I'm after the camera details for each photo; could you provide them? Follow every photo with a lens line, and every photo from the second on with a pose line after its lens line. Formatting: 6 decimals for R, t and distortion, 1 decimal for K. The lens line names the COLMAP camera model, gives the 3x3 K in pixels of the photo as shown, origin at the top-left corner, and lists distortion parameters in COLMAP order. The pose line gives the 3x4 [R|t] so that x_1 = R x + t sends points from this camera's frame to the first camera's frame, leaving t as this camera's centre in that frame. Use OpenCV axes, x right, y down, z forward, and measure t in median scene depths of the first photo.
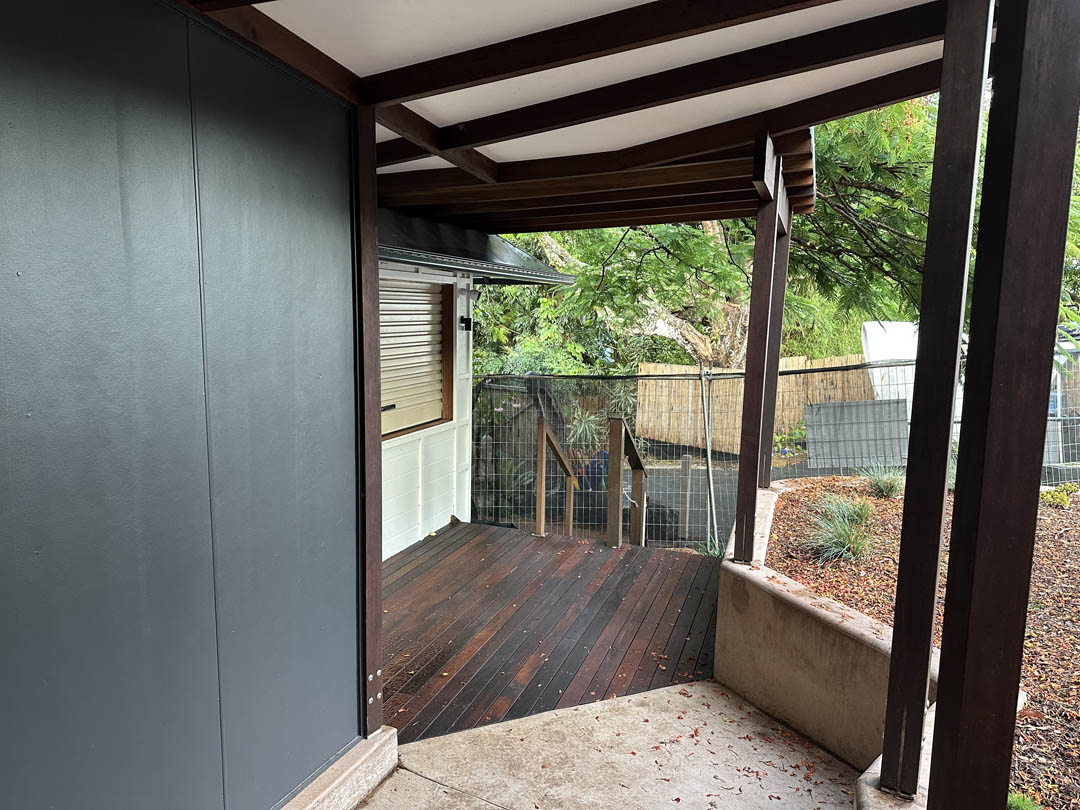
lens RADIAL K [[747.6, 0, 540.0], [0, 747.6, 405.0], [0, 0, 1]] dist [0.110023, -0.151233]
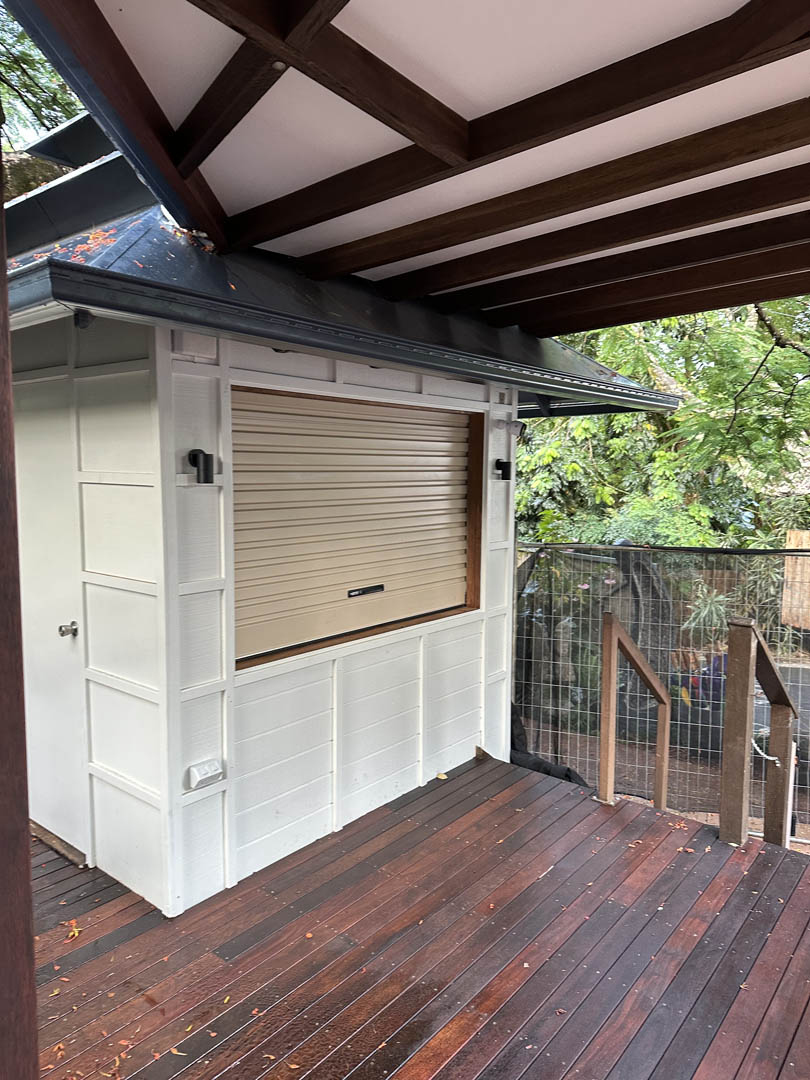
lens RADIAL K [[747.6, 0, 405.0], [0, 747.6, 540.0], [0, 0, 1]] dist [0.110023, -0.151233]
pose [[0.944124, 0.018394, -0.329078, 0.043971], [-0.031255, 0.998939, -0.033835, -0.017057], [0.328106, 0.042230, 0.943696, 0.313639]]
